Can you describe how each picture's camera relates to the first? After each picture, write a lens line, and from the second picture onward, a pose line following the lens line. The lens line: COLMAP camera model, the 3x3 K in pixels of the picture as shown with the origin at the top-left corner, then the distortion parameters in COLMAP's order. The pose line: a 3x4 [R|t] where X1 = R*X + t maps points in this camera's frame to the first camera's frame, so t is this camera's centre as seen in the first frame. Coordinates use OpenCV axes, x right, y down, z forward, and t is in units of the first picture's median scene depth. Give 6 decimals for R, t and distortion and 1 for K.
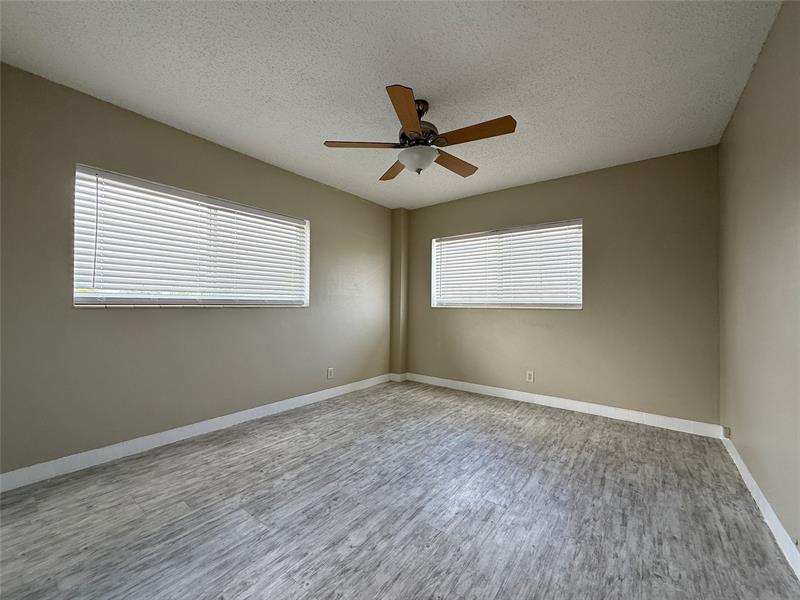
lens RADIAL K [[318.1, 0, 401.3], [0, 318.1, 298.2], [0, 0, 1]] dist [-0.000469, 0.000100]
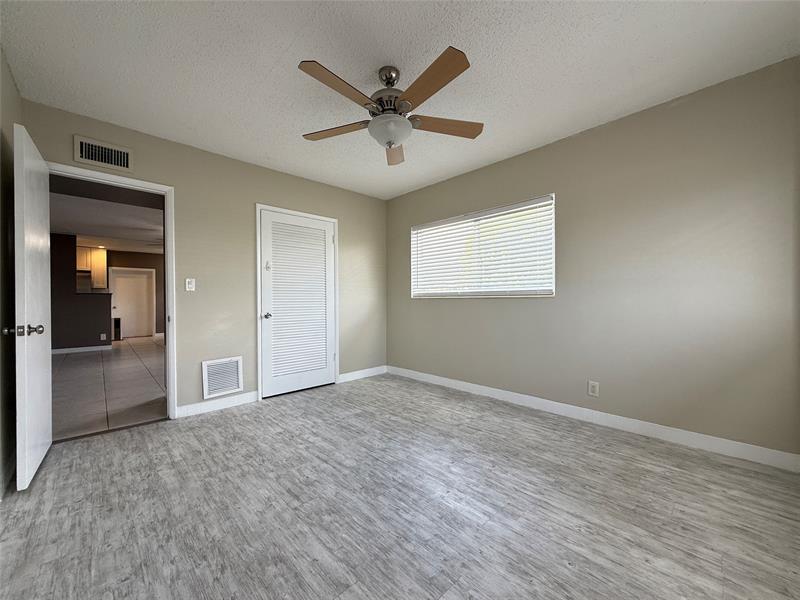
lens RADIAL K [[318.1, 0, 394.7], [0, 318.1, 297.7], [0, 0, 1]] dist [-0.000469, 0.000100]
pose [[-0.157684, -0.014551, -0.987382, 0.932886], [0.023360, 0.999557, -0.018461, 0.055421], [0.987213, -0.025976, -0.157274, 1.124900]]
